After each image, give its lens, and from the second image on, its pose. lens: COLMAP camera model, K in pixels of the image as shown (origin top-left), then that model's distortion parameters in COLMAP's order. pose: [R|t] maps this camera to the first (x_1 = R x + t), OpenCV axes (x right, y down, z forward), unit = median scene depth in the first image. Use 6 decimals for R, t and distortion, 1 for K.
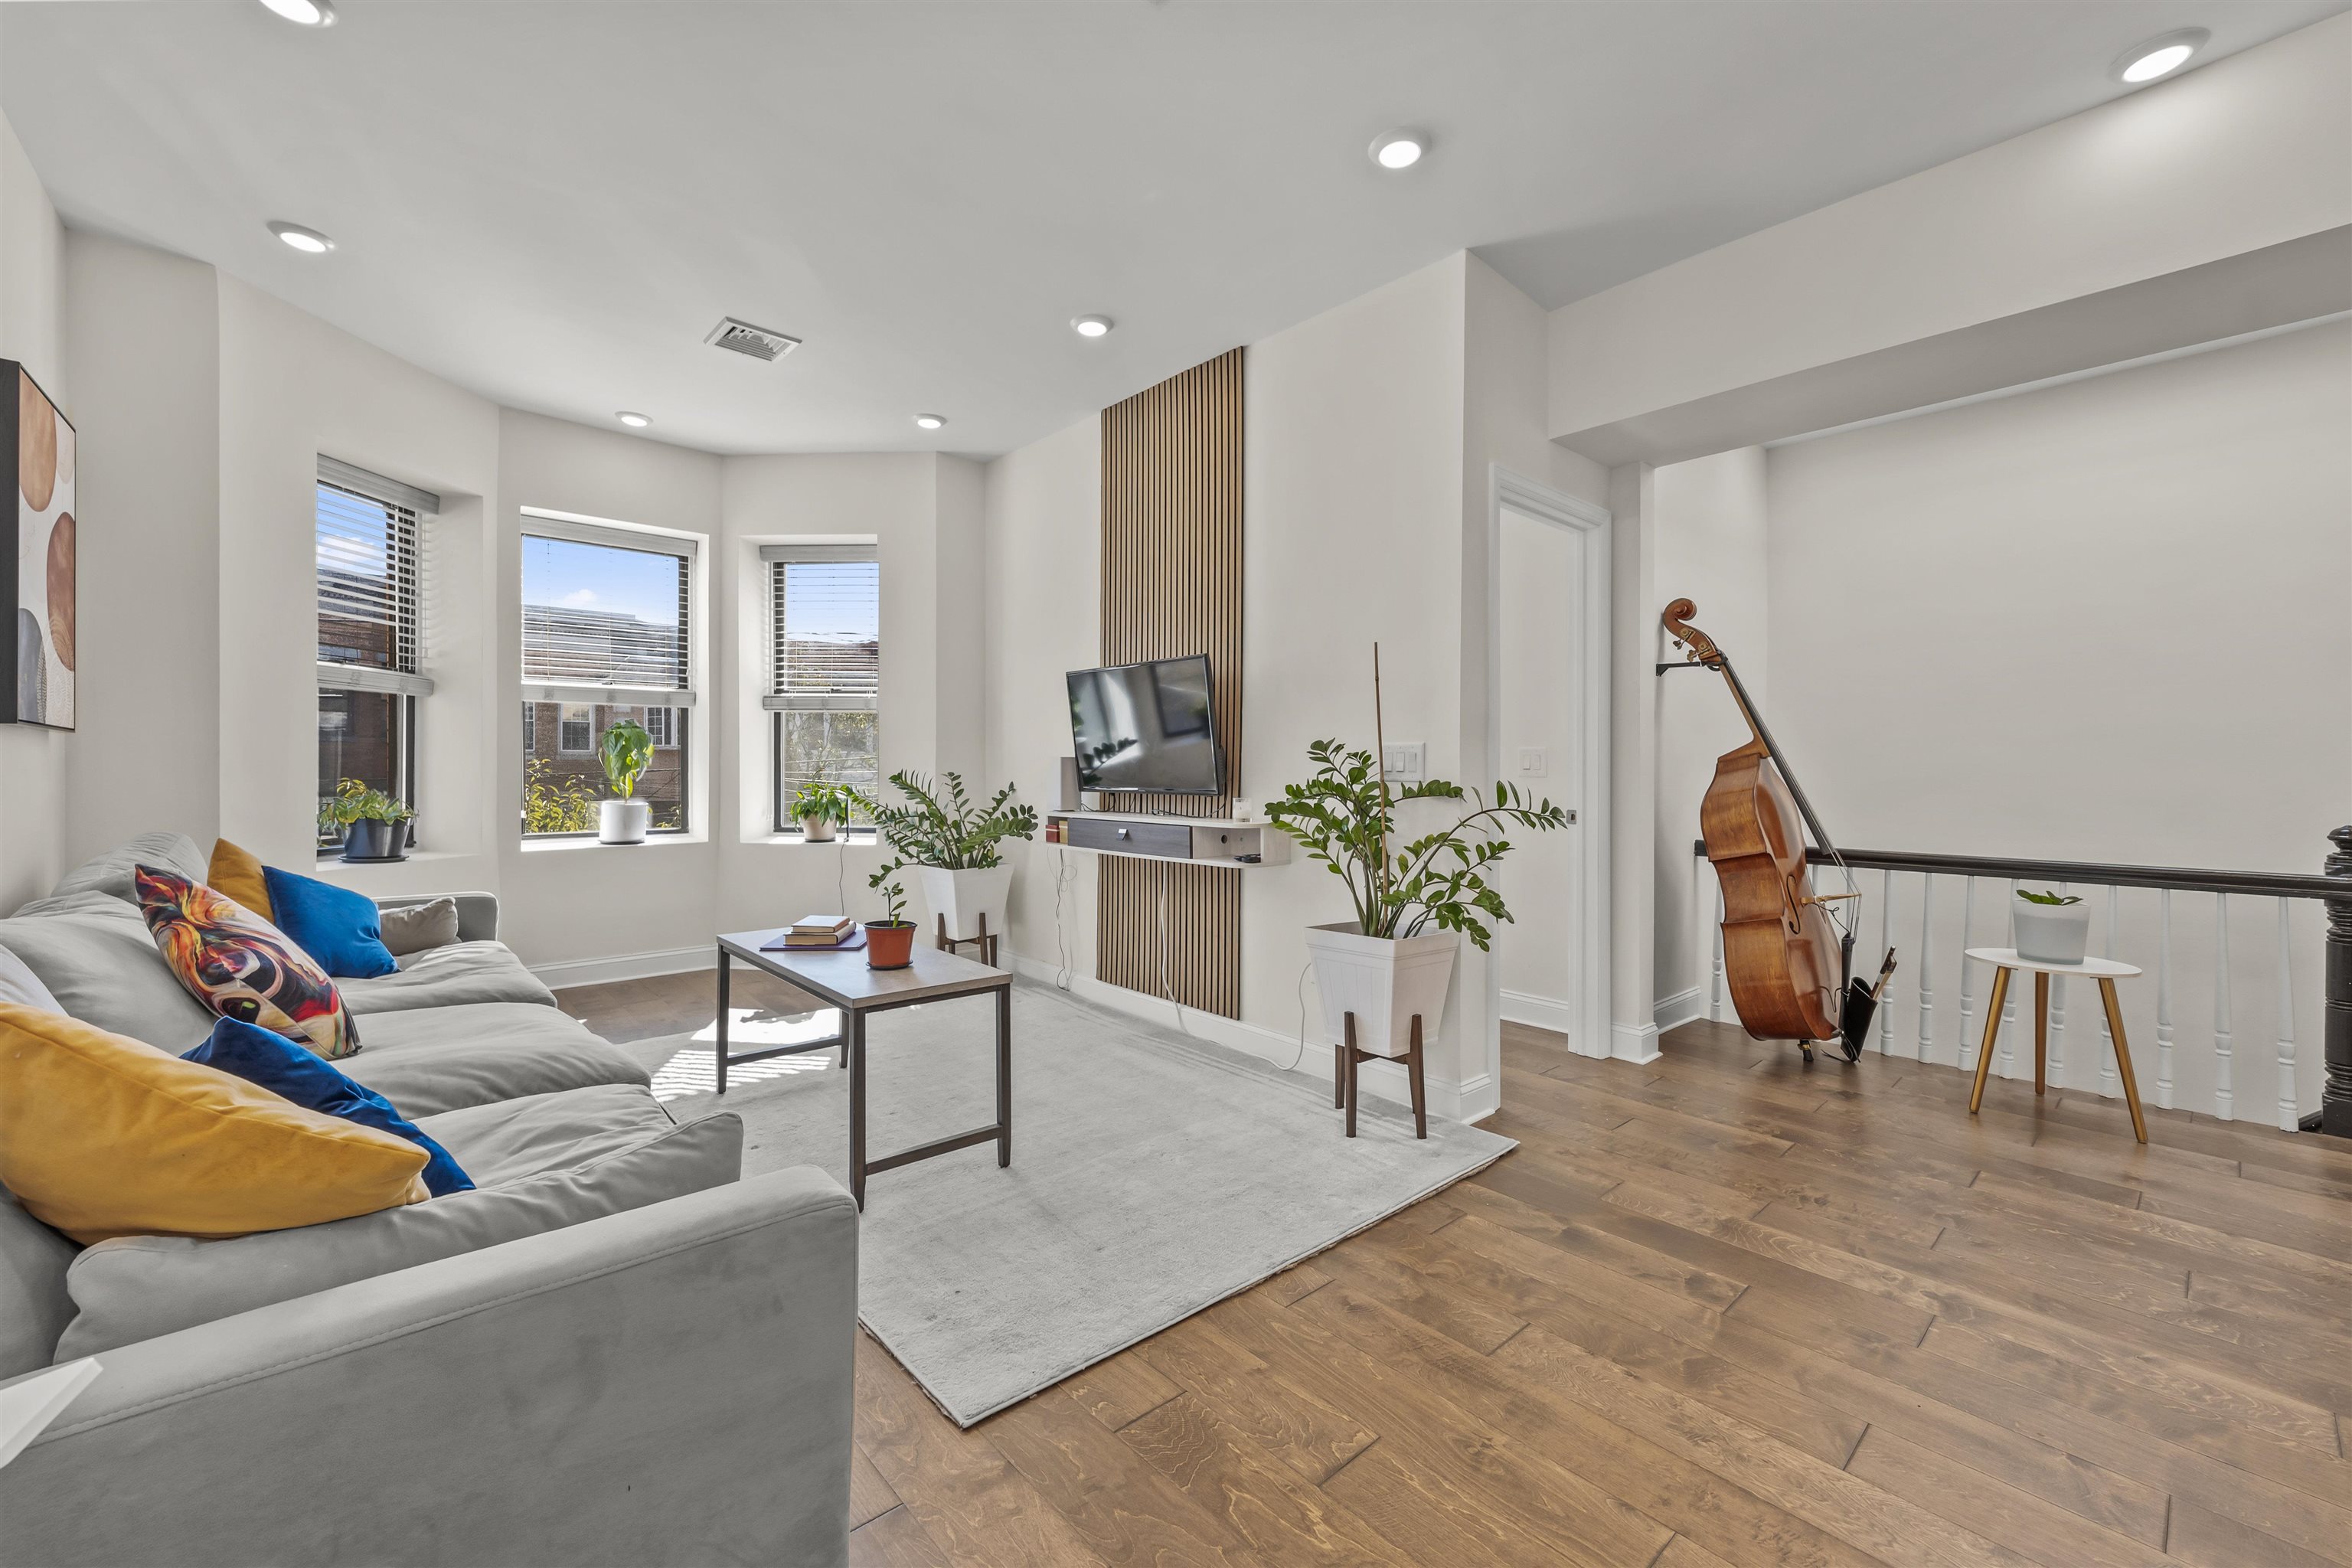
lens RADIAL K [[919.1, 0, 1153.7], [0, 919.1, 773.5], [0, 0, 1]] dist [0.002744, 0.001057]
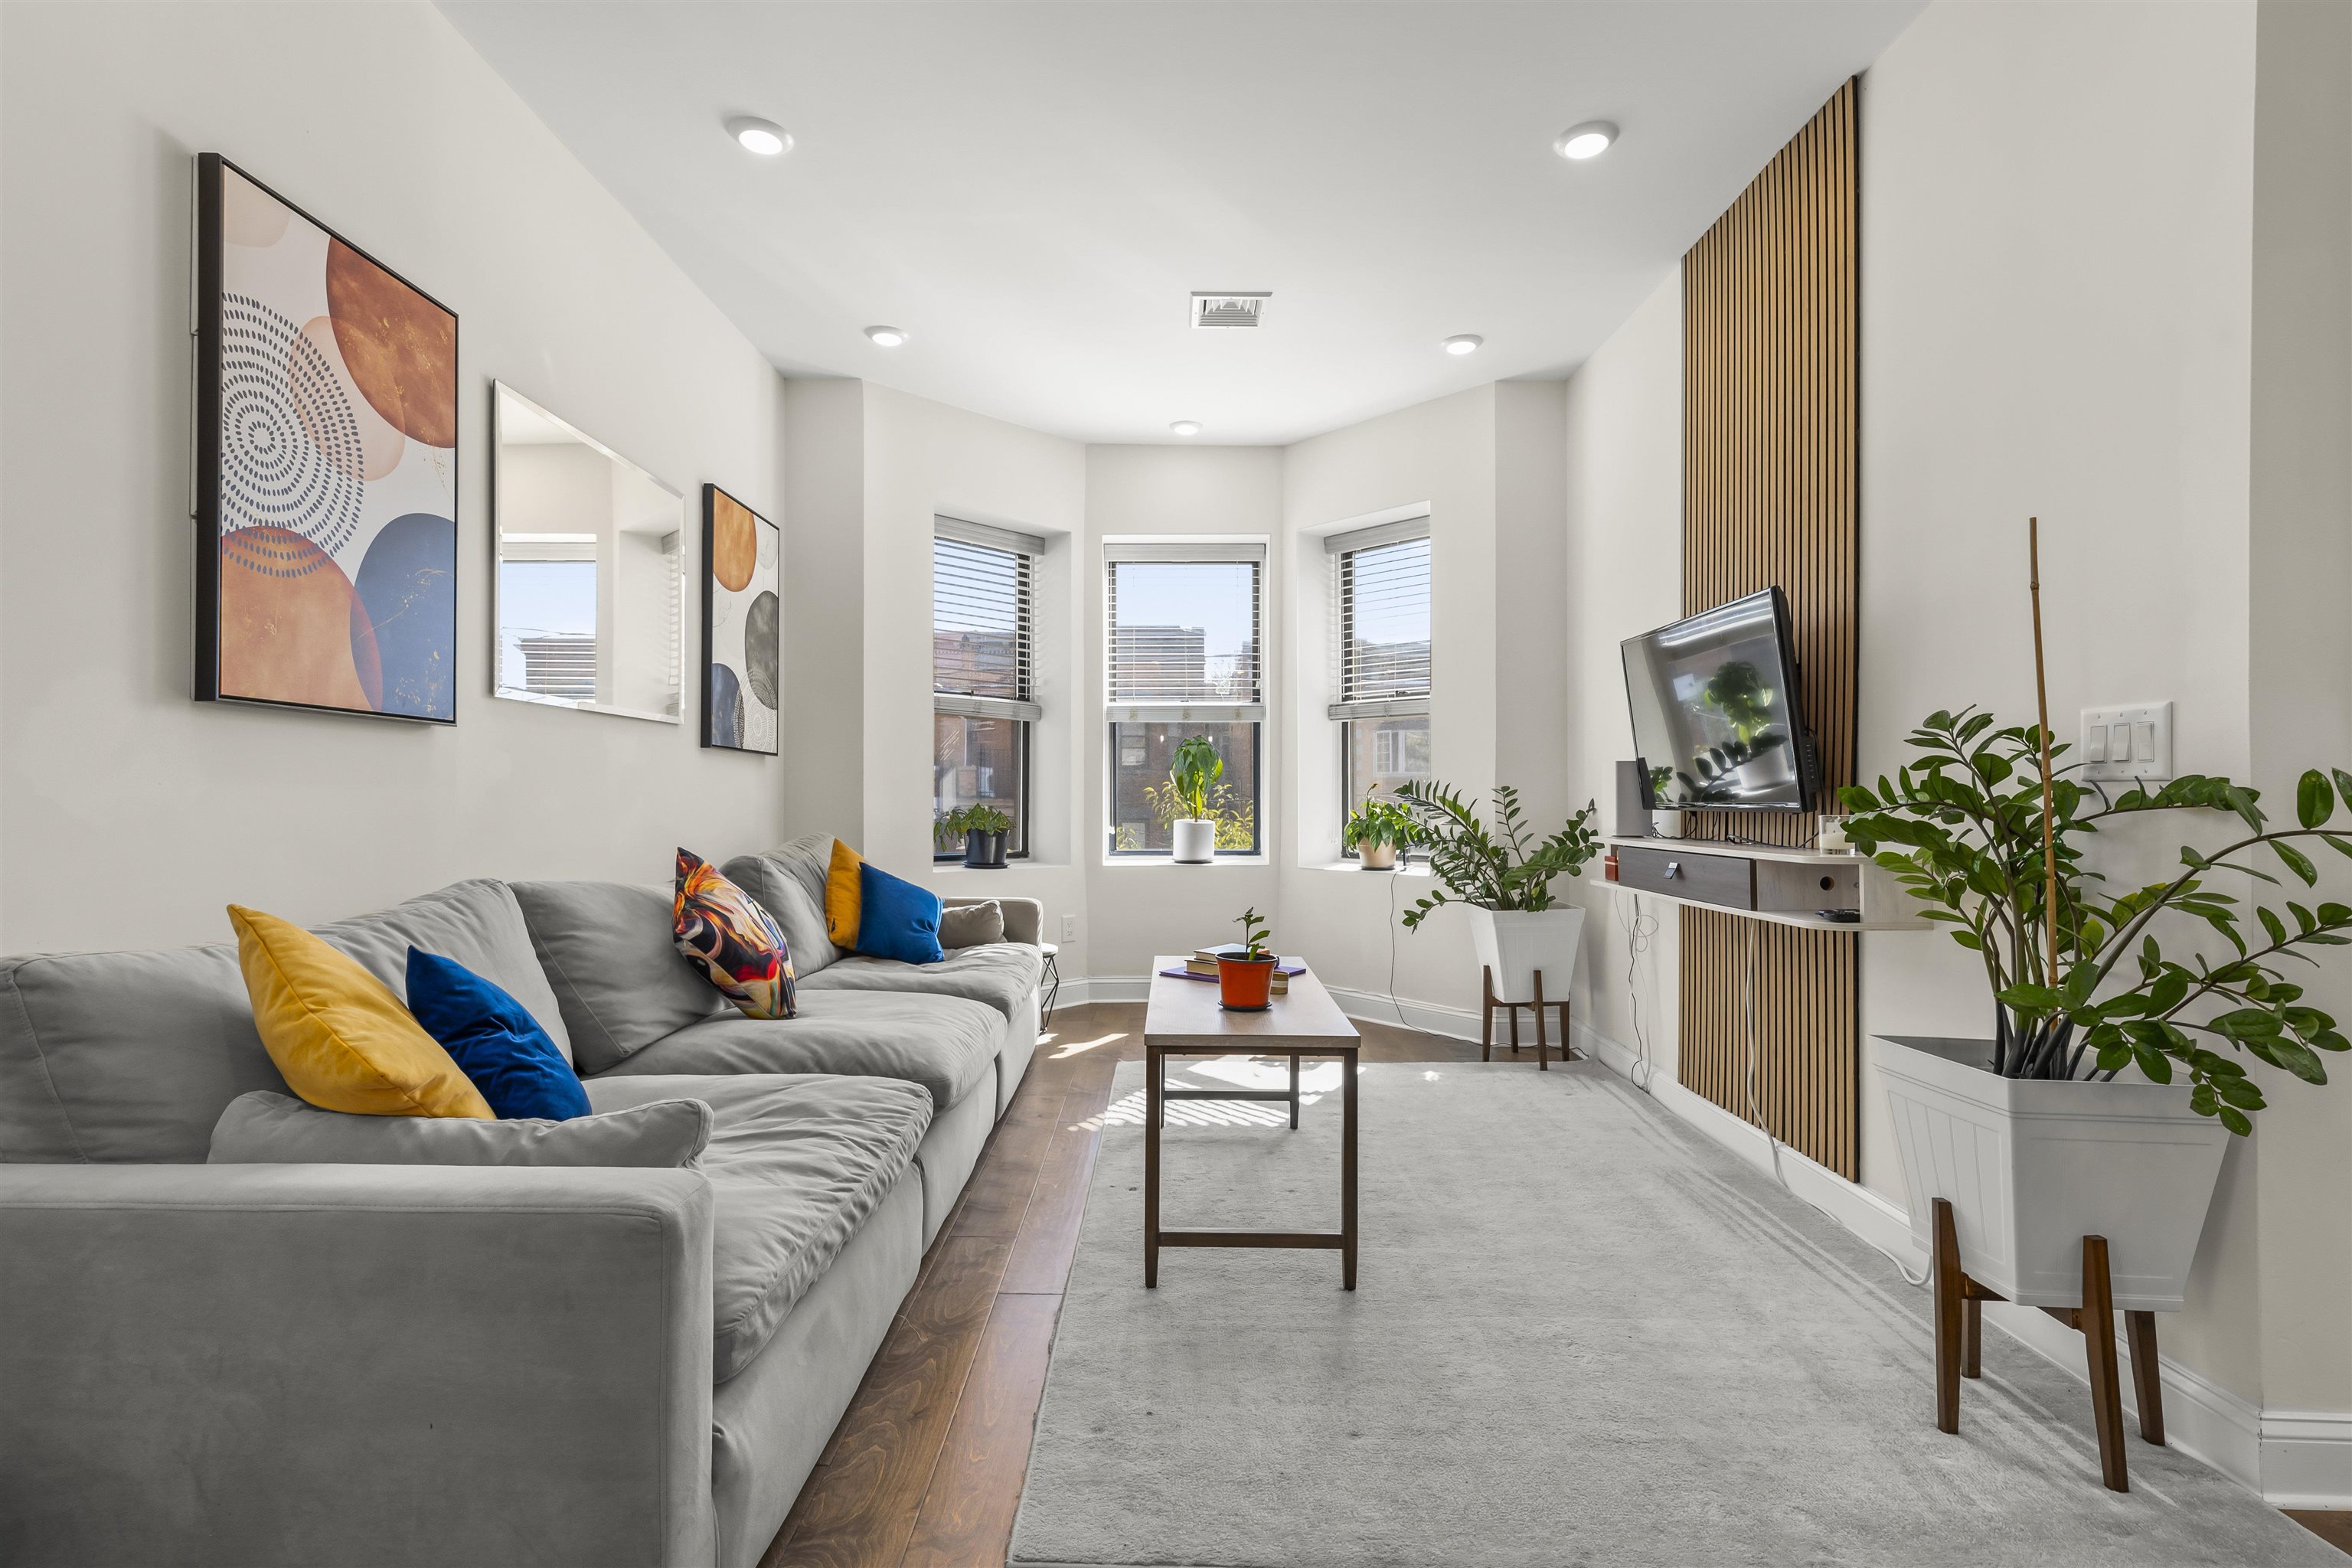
lens RADIAL K [[1080.5, 0, 1165.5], [0, 1080.5, 794.6], [0, 0, 1]] dist [0.012955, -0.000716]
pose [[0.754228, -0.004423, -0.656597, 0.237152], [-0.001517, 0.999963, -0.008478, 0.020118], [0.656611, 0.007391, 0.754194, 0.168099]]
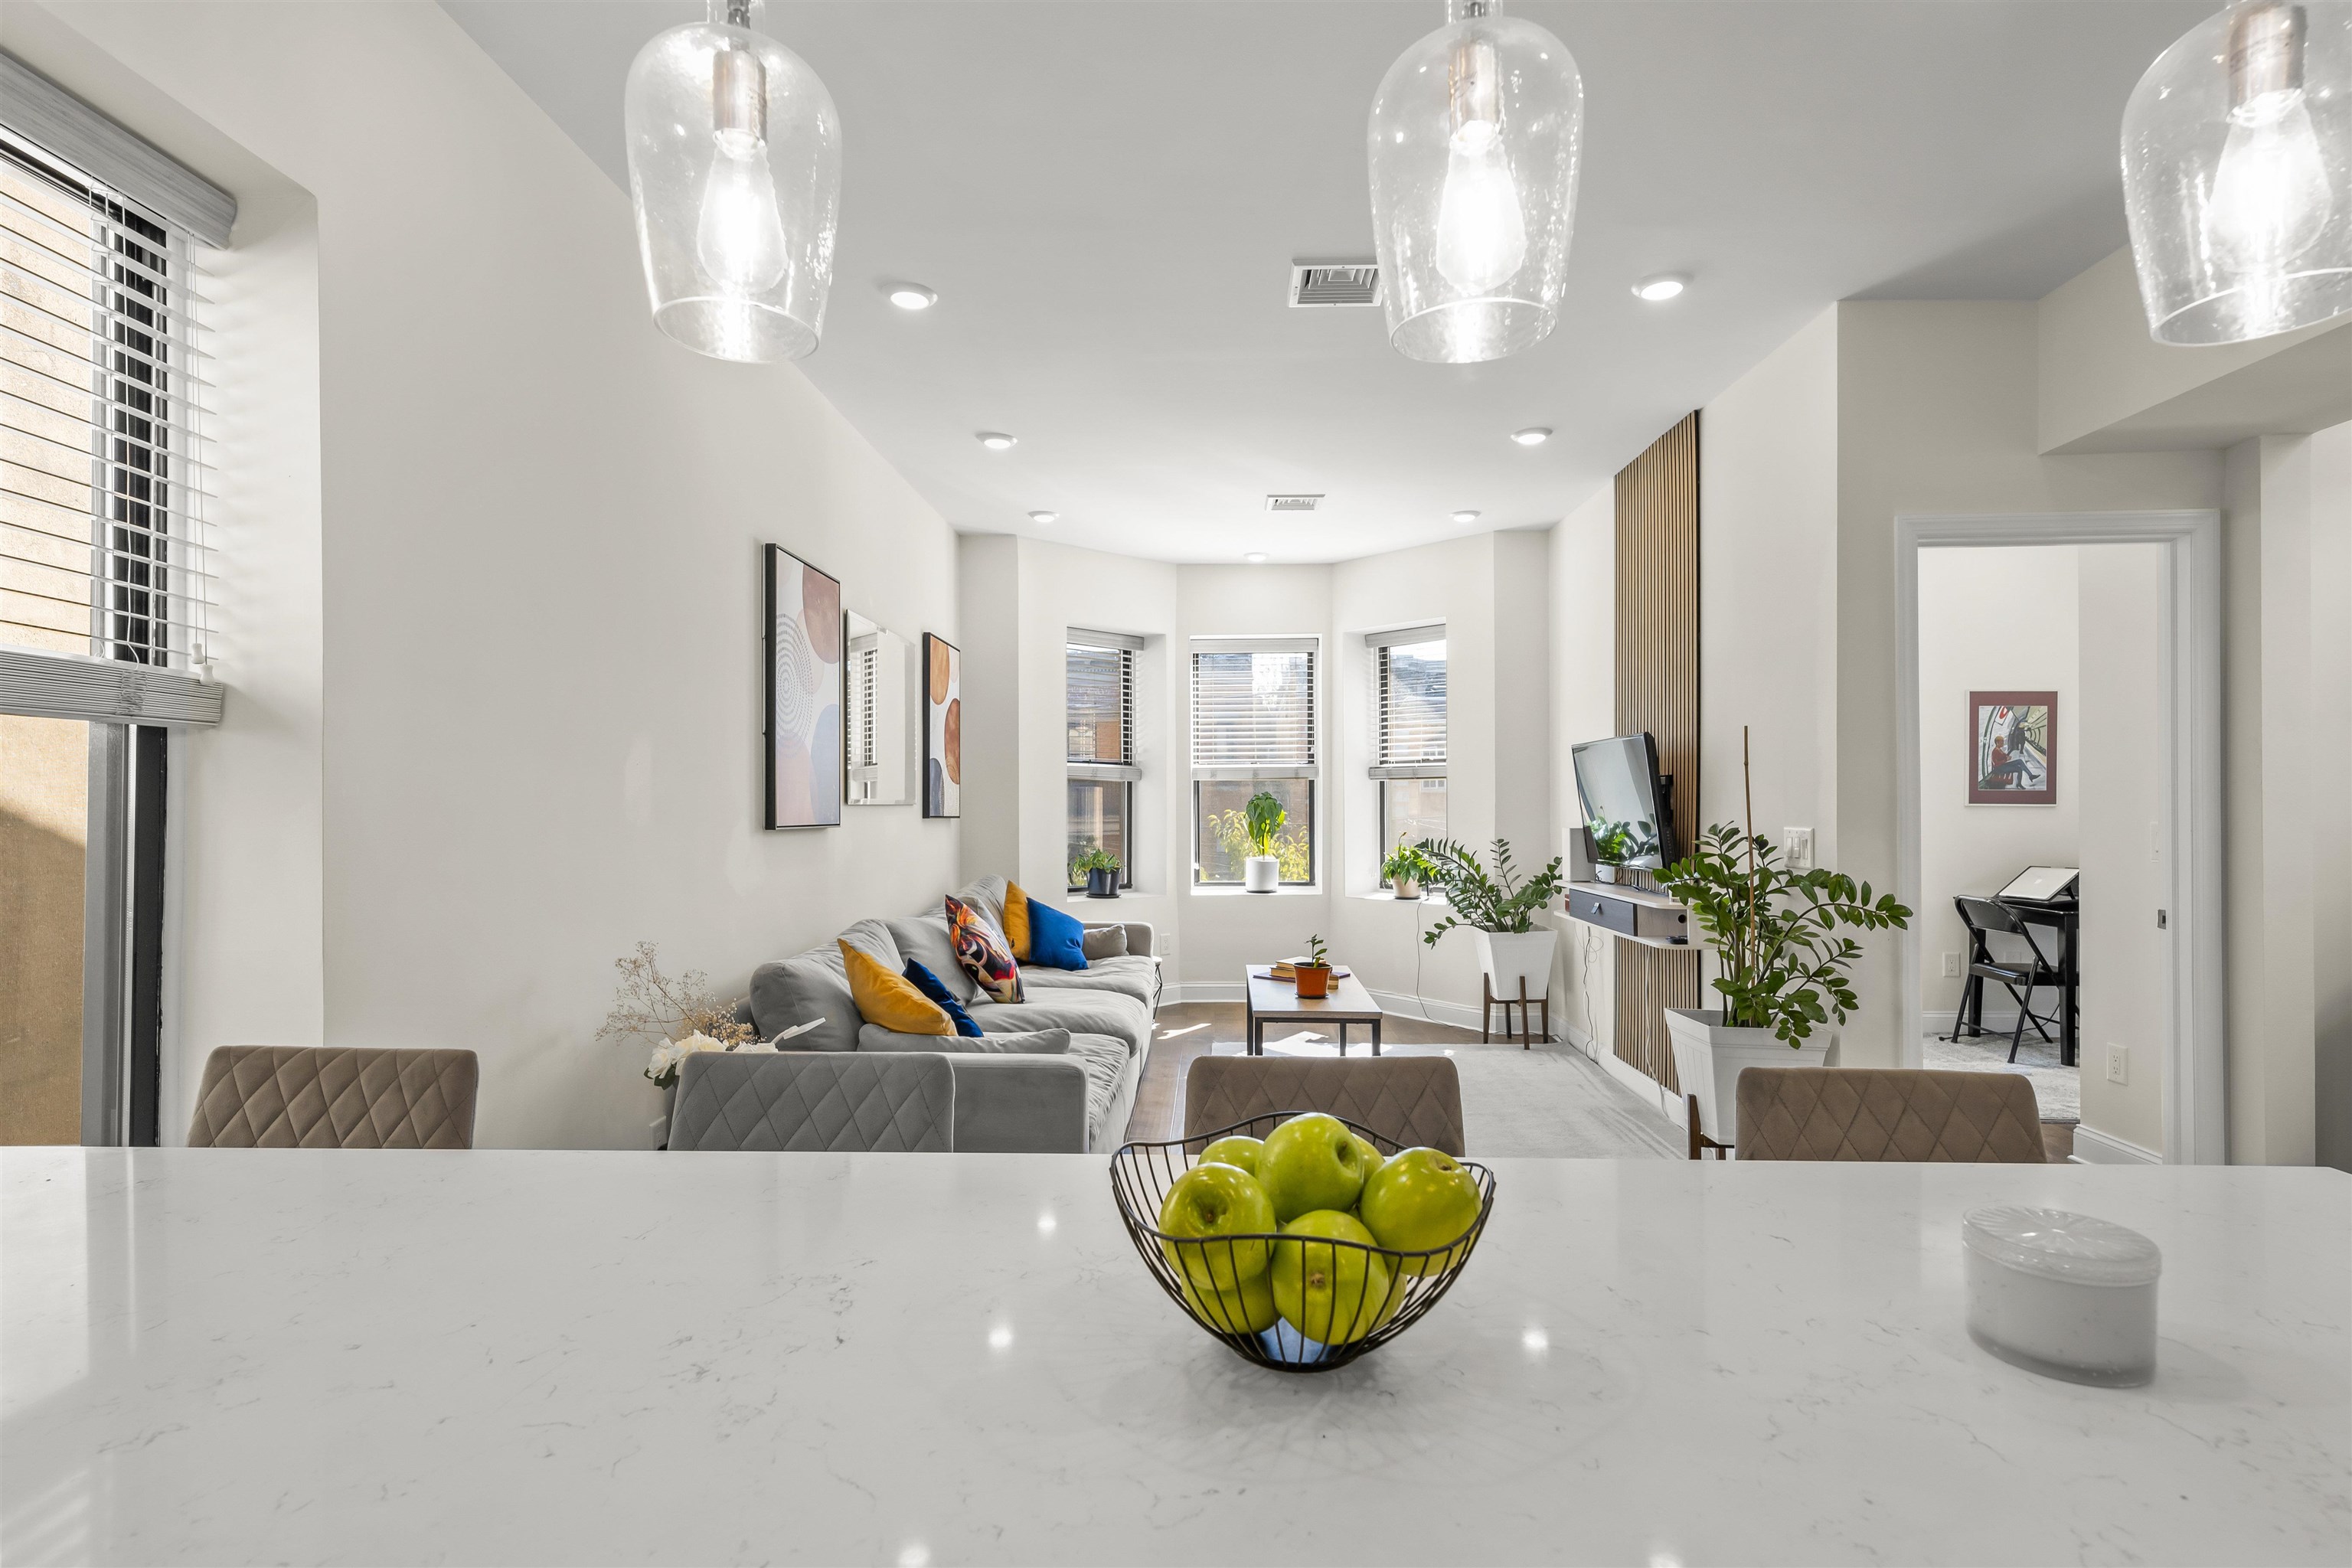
lens RADIAL K [[1080.5, 0, 1168.0], [0, 1080.5, 814.6], [0, 0, 1]] dist [0.012955, -0.000716]
pose [[0.727026, -0.002254, -0.686607, 0.503152], [0.002683, 0.999996, -0.000442, -0.042921], [0.686605, -0.001521, 0.727029, -0.223910]]
